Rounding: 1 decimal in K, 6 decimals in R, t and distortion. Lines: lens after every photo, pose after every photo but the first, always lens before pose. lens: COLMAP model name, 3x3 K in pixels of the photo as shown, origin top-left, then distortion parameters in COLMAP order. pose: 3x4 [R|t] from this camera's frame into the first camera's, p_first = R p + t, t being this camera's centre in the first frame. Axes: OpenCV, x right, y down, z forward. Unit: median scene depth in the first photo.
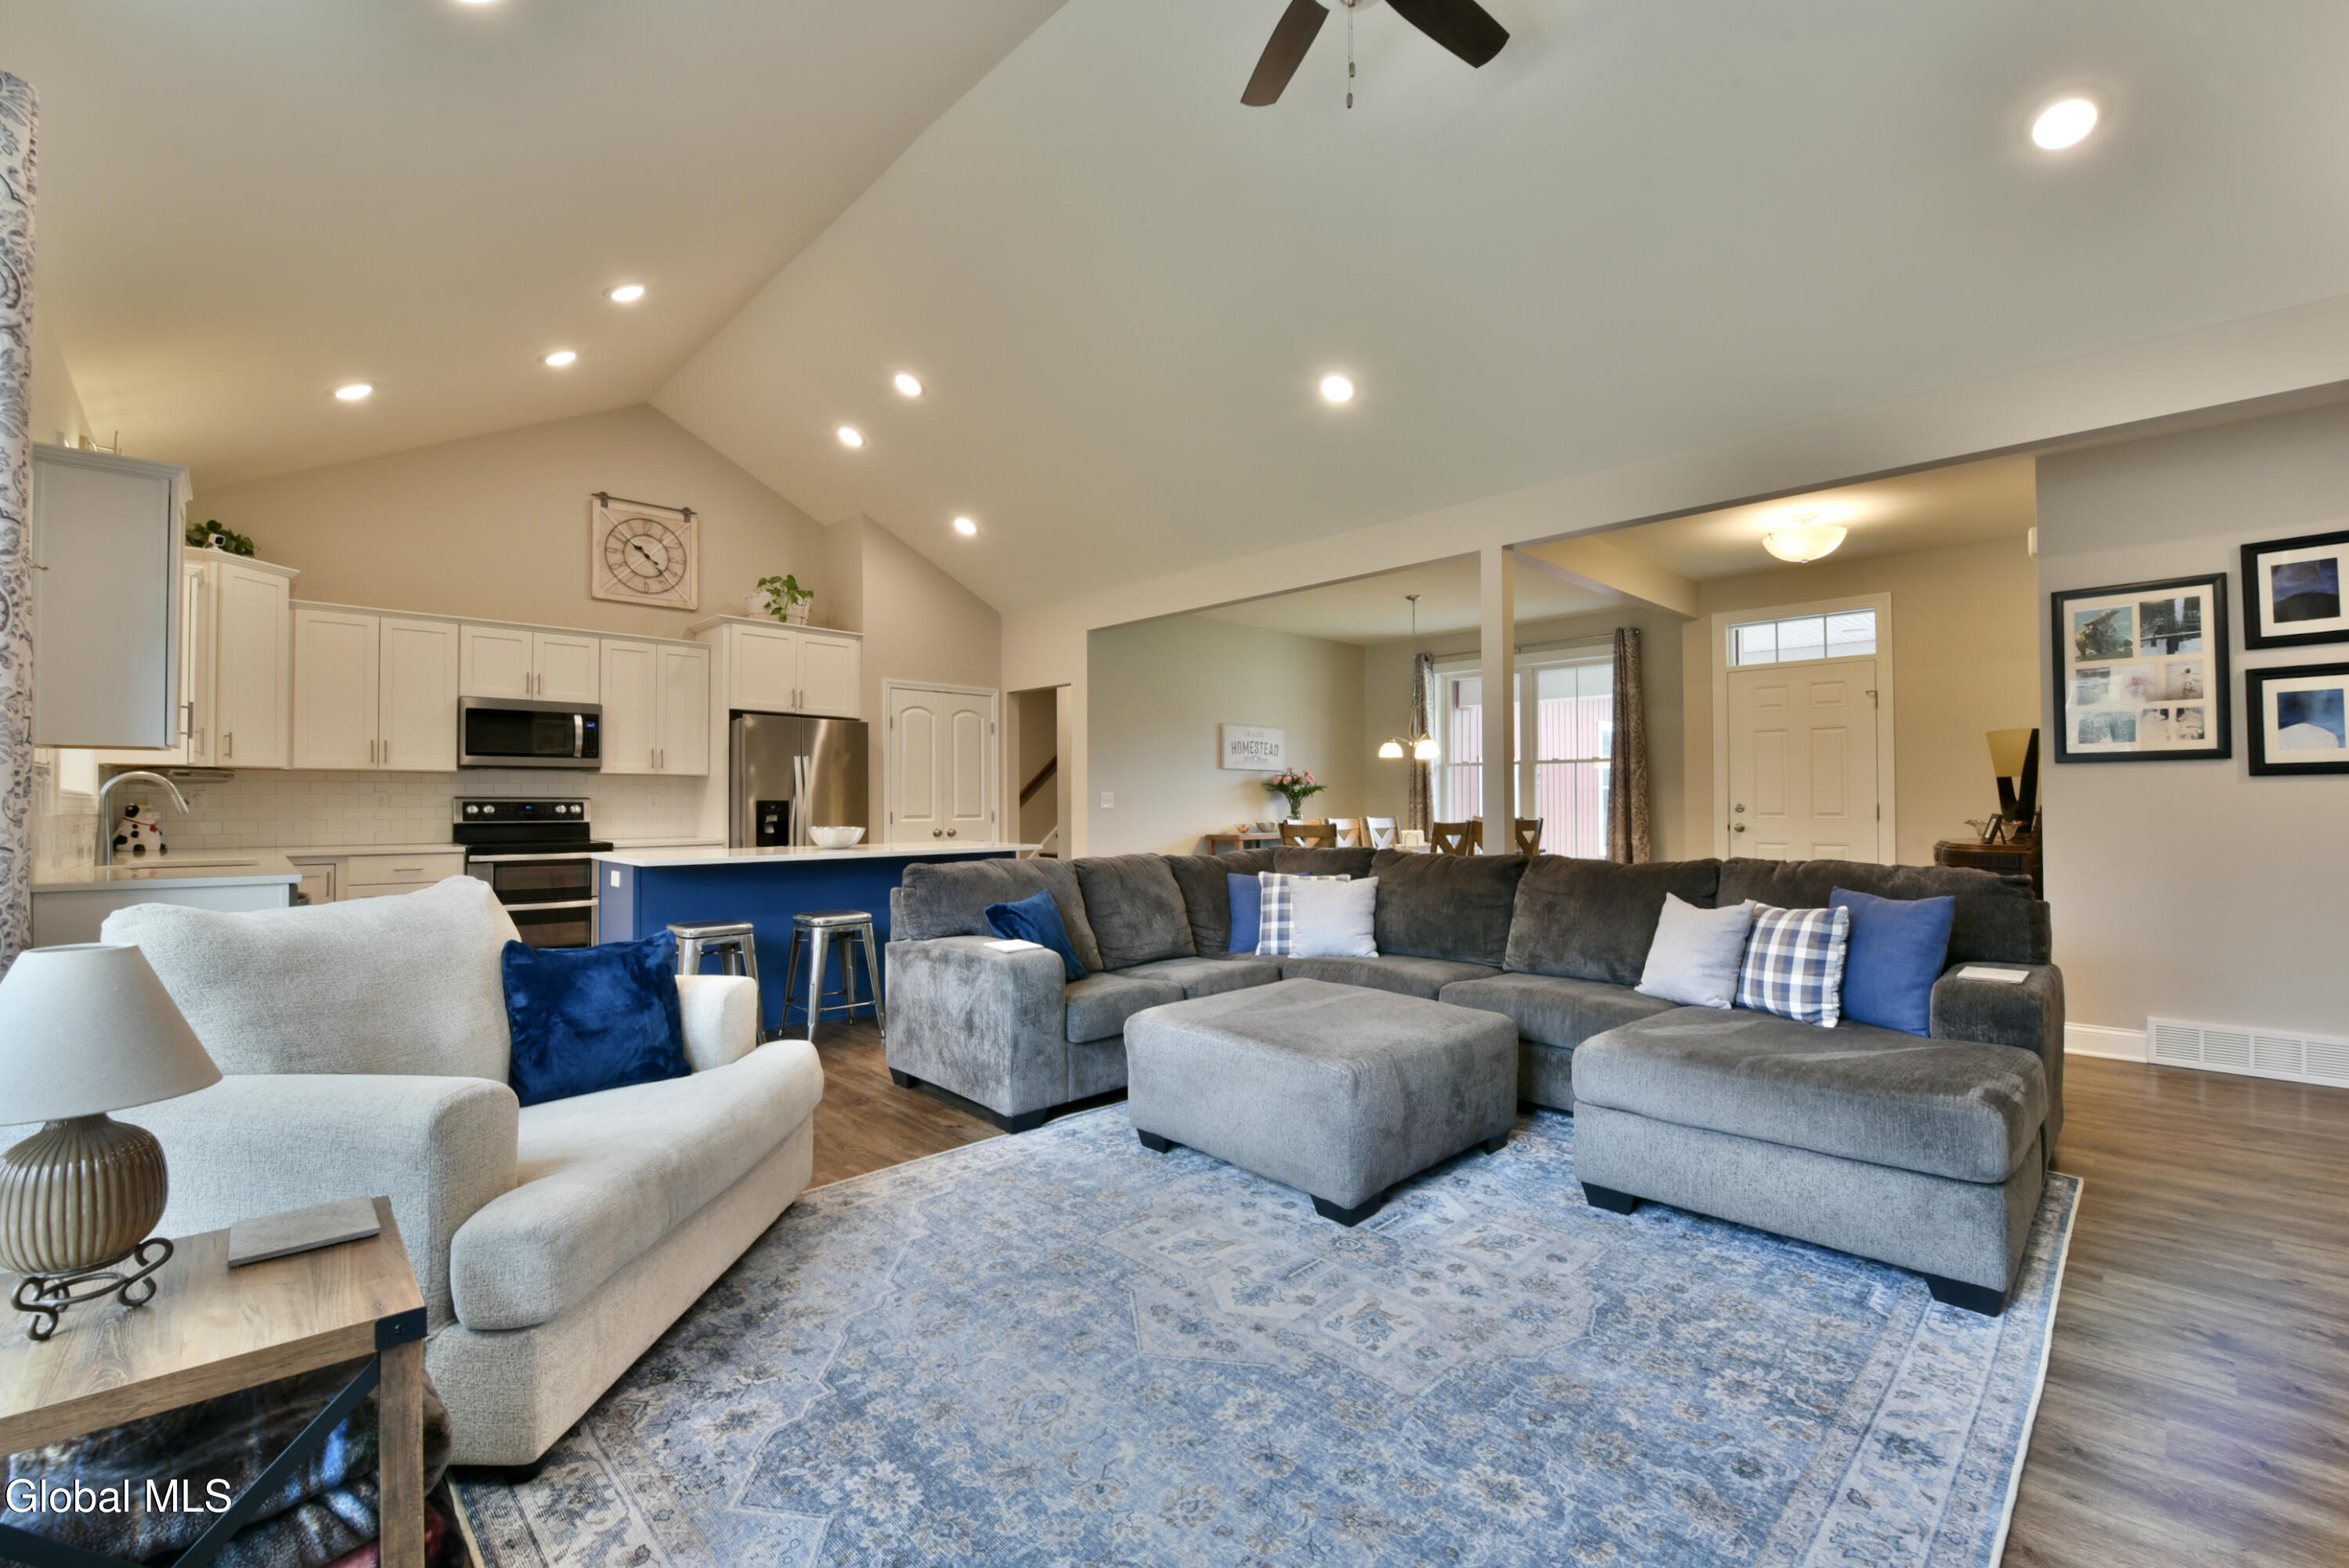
lens RADIAL K [[958.7, 0, 1174.5], [0, 958.7, 784.0], [0, 0, 1]] dist [-0.018571, -0.000064]
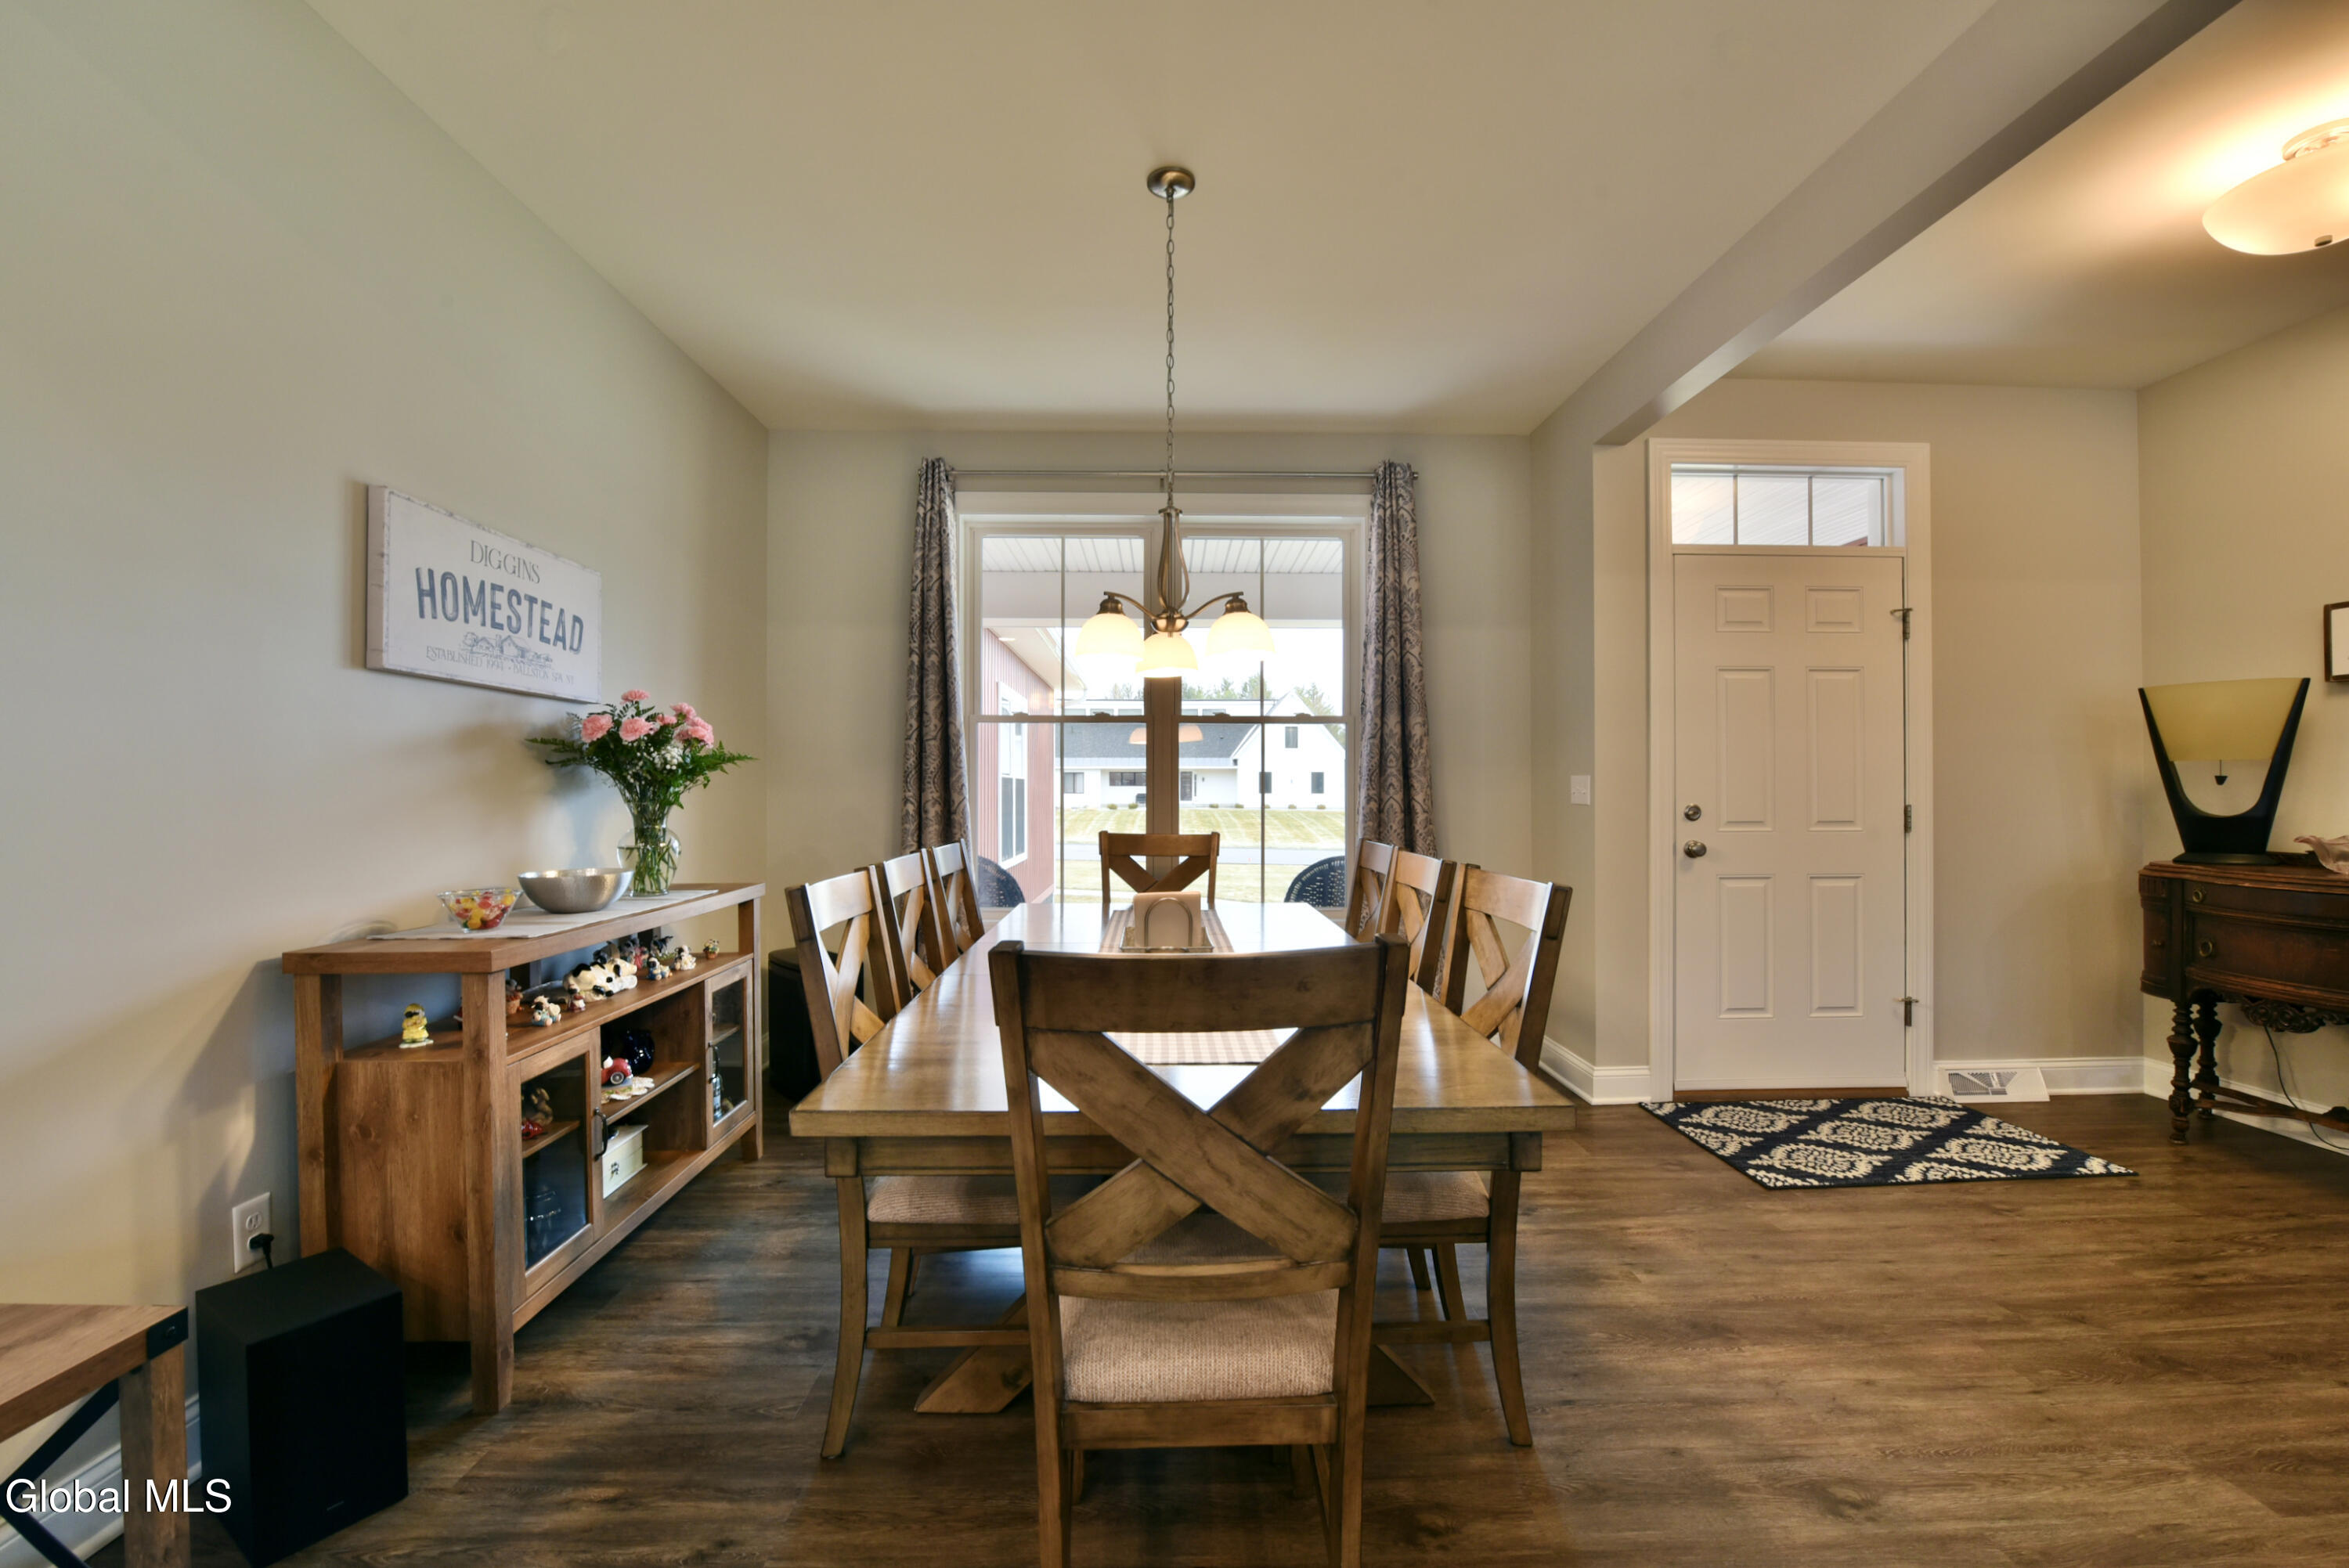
lens RADIAL K [[958.7, 0, 1174.5], [0, 958.7, 784.0], [0, 0, 1]] dist [-0.018571, -0.000064]
pose [[0.669446, 0.004589, 0.742846, 0.009816], [-0.016445, 0.999827, 0.008643, 0.009177], [-0.742678, -0.018002, 0.669406, 0.804215]]
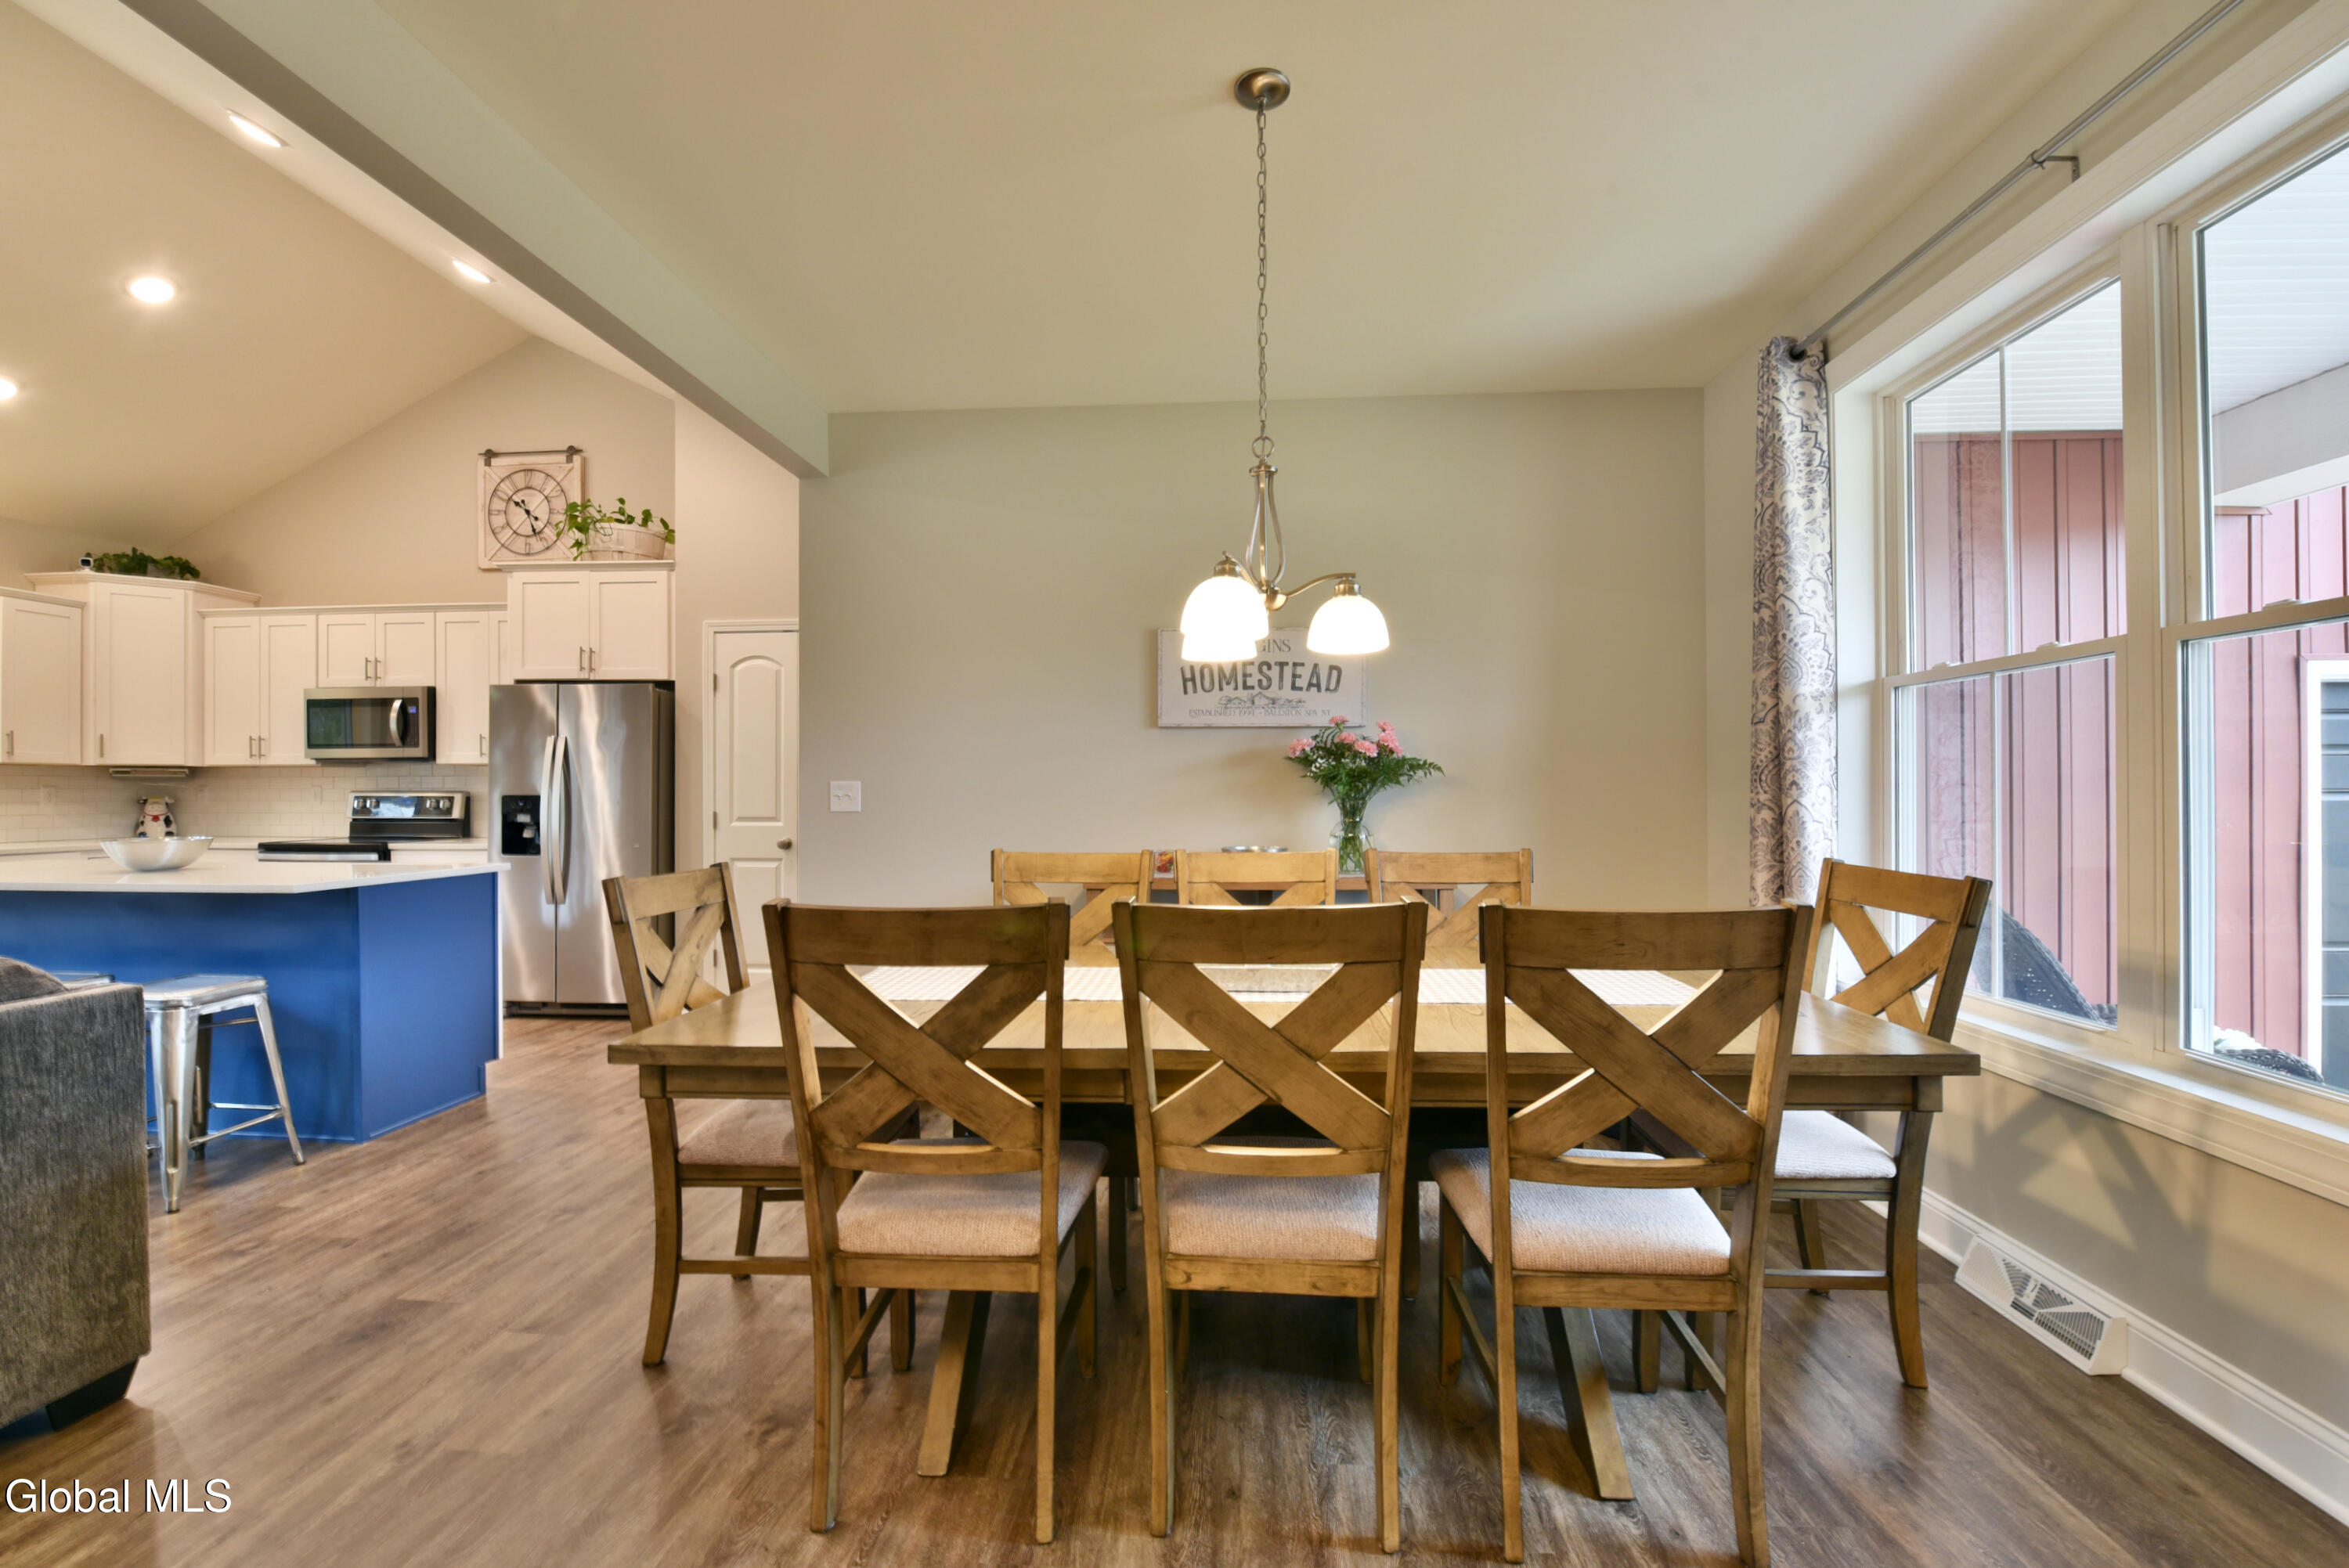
lens RADIAL K [[958.7, 0, 1174.5], [0, 958.7, 784.0], [0, 0, 1]] dist [-0.018571, -0.000064]
pose [[0.672698, -0.003086, -0.739910, 0.455885], [0.013511, 0.999876, 0.008114, 0.008318], [0.739794, -0.015455, 0.672656, 0.812224]]
